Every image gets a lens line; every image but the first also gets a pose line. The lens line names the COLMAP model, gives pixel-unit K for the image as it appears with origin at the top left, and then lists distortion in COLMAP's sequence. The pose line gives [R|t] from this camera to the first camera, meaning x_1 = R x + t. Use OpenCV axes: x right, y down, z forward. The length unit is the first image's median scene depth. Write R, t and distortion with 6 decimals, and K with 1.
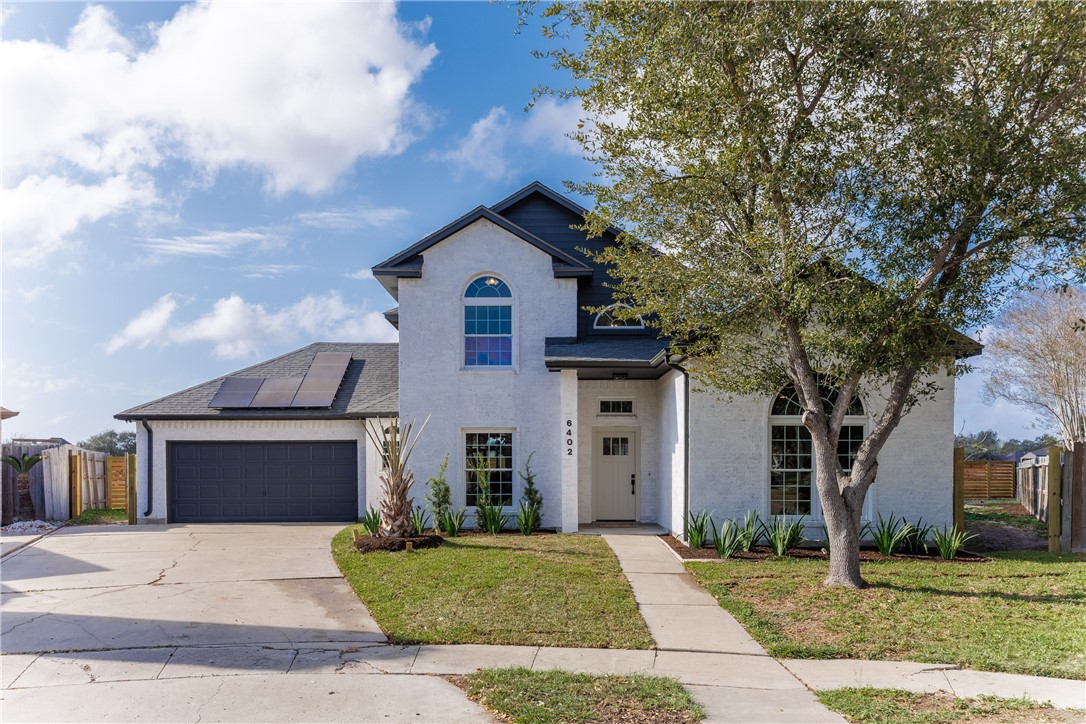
lens RADIAL K [[1015.7, 0, 542.4], [0, 1015.7, 361.0], [0, 0, 1]] dist [0.092977, 0.000000]
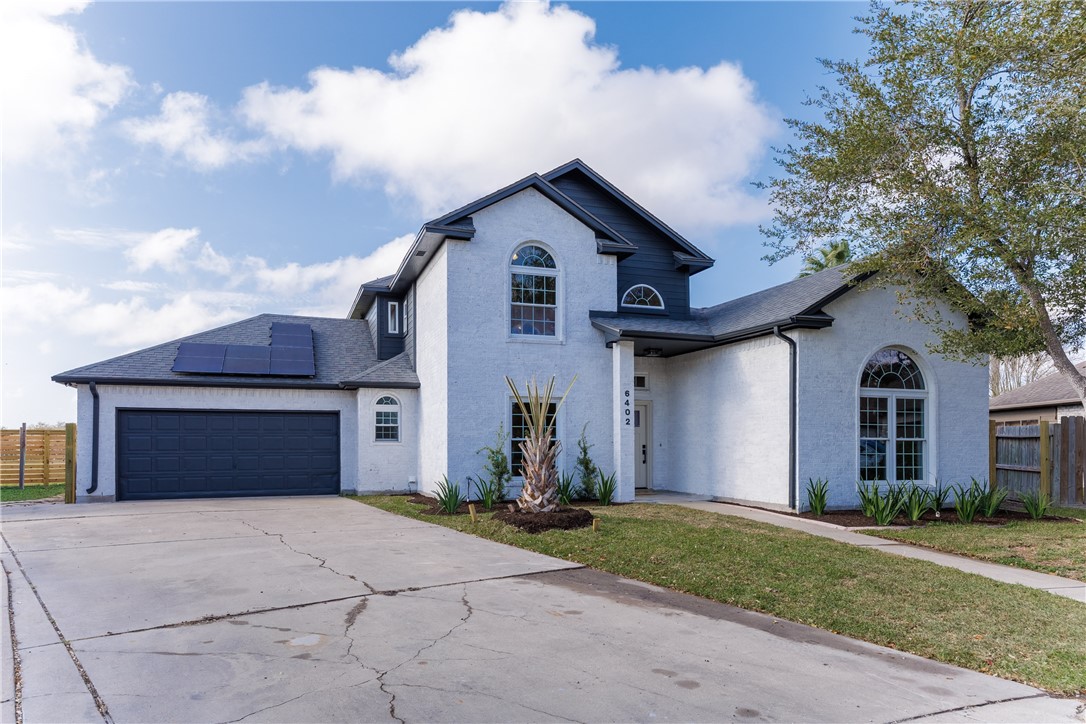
lens RADIAL K [[741.2, 0, 543.3], [0, 741.2, 363.6], [0, 0, 1]] dist [0.056022, 0.001172]
pose [[0.939731, 0.038887, 0.339697, -0.289354], [-0.036023, 0.999242, -0.014734, 0.042703], [-0.340012, 0.001609, 0.940420, 0.313286]]
